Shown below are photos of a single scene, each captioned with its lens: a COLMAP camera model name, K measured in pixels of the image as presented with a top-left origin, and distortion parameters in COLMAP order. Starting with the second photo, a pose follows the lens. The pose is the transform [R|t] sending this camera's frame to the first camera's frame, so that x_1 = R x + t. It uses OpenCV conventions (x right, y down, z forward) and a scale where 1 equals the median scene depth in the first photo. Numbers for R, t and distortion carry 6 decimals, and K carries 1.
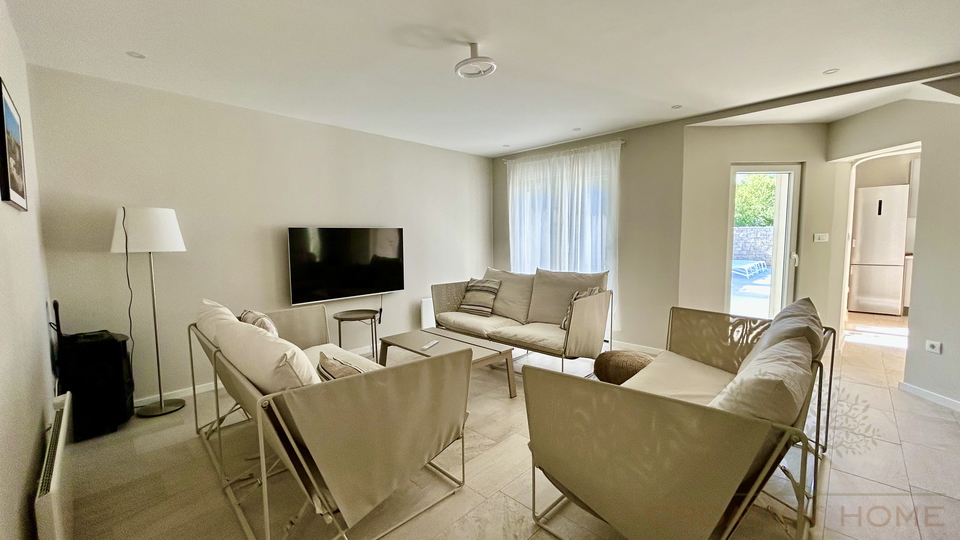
lens RADIAL K [[386.9, 0, 477.7], [0, 386.9, 267.6], [0, 0, 1]] dist [-0.003723, 0.002220]
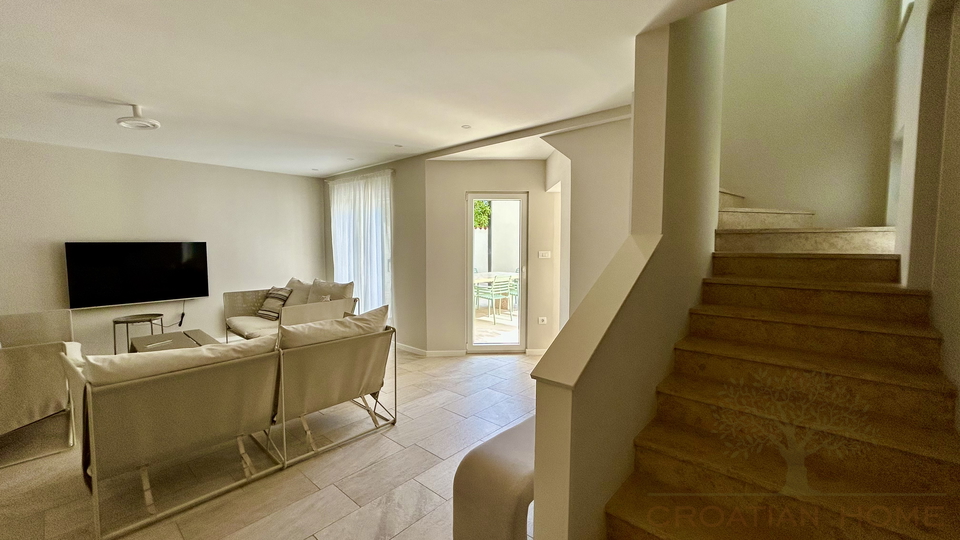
lens RADIAL K [[386.9, 0, 477.9], [0, 386.9, 268.7], [0, 0, 1]] dist [-0.003723, 0.002220]
pose [[0.999360, 0.008045, 0.034866, 0.592114], [-0.007595, 0.999886, -0.013021, -0.016478], [-0.034967, 0.012748, 0.999307, -0.168069]]
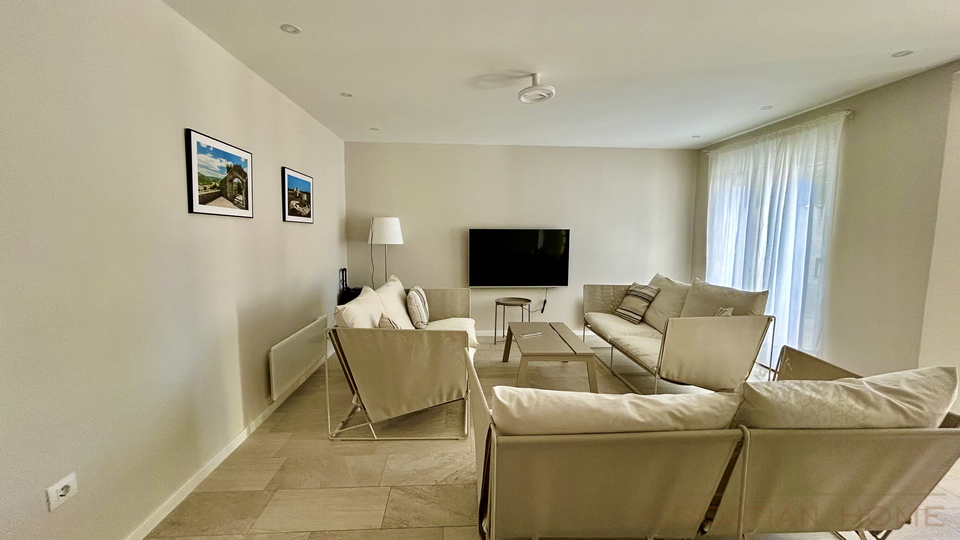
lens RADIAL K [[386.9, 0, 481.7], [0, 386.9, 268.5], [0, 0, 1]] dist [-0.003723, 0.002220]
pose [[0.739351, 0.084020, -0.668057, 0.373717], [-0.070616, 0.996388, 0.047161, -0.028196], [0.669607, 0.012307, 0.742614, 0.032727]]
